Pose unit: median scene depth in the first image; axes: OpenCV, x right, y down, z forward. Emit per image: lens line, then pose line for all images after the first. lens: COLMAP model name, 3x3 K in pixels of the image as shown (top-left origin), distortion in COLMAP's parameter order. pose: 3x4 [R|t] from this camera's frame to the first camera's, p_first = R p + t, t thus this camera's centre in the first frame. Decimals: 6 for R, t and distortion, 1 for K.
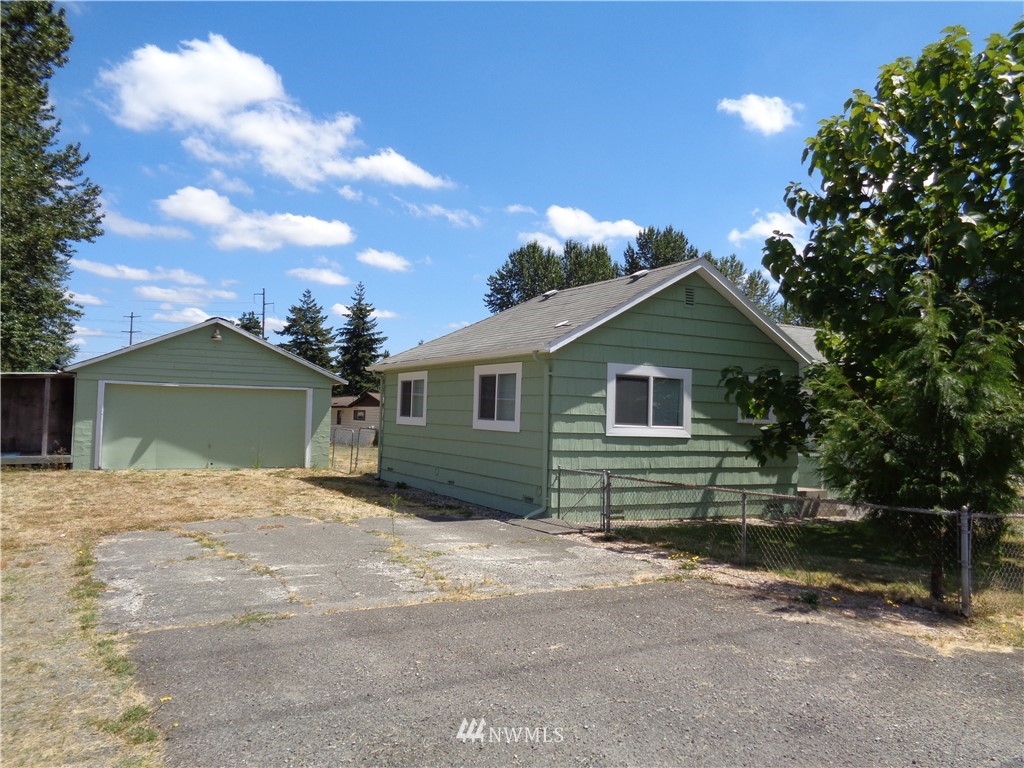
lens RADIAL K [[765.0, 0, 511.0], [0, 765.0, 383.1], [0, 0, 1]] dist [0.002756, 0.005123]
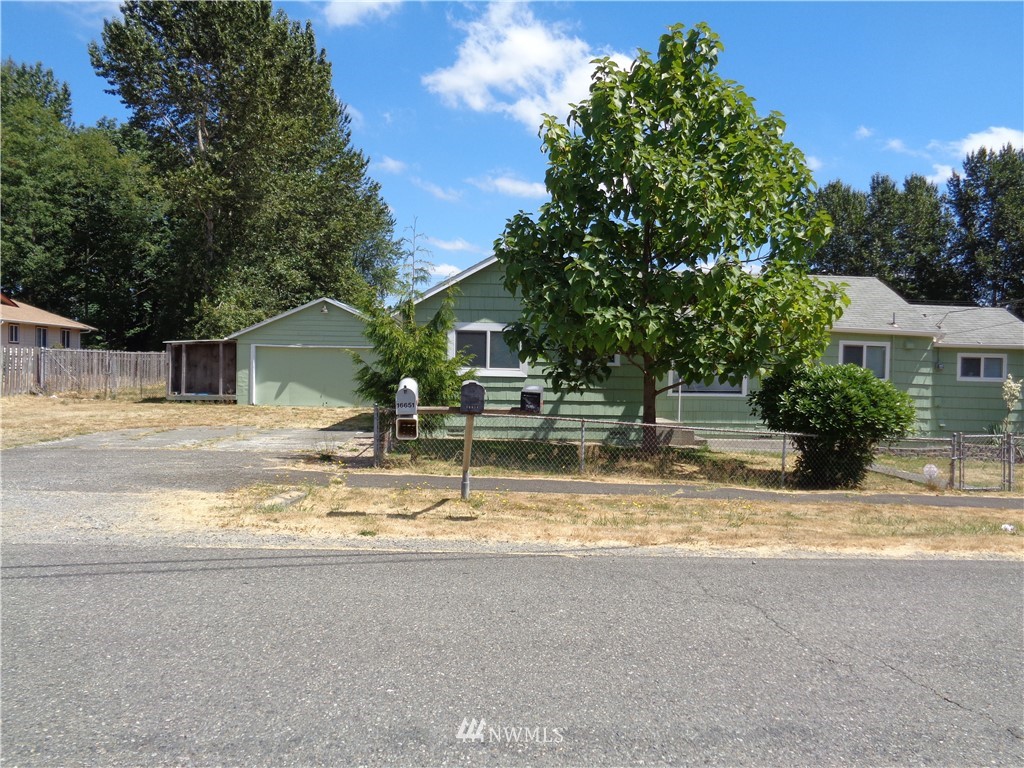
lens RADIAL K [[792.6, 0, 513.3], [0, 792.6, 382.7], [0, 0, 1]] dist [0.002203, -0.002575]
pose [[0.906366, -0.003514, -0.422478, 0.569447], [0.025201, 0.998634, 0.045761, 0.013682], [0.421740, -0.052123, 0.905217, -0.167907]]
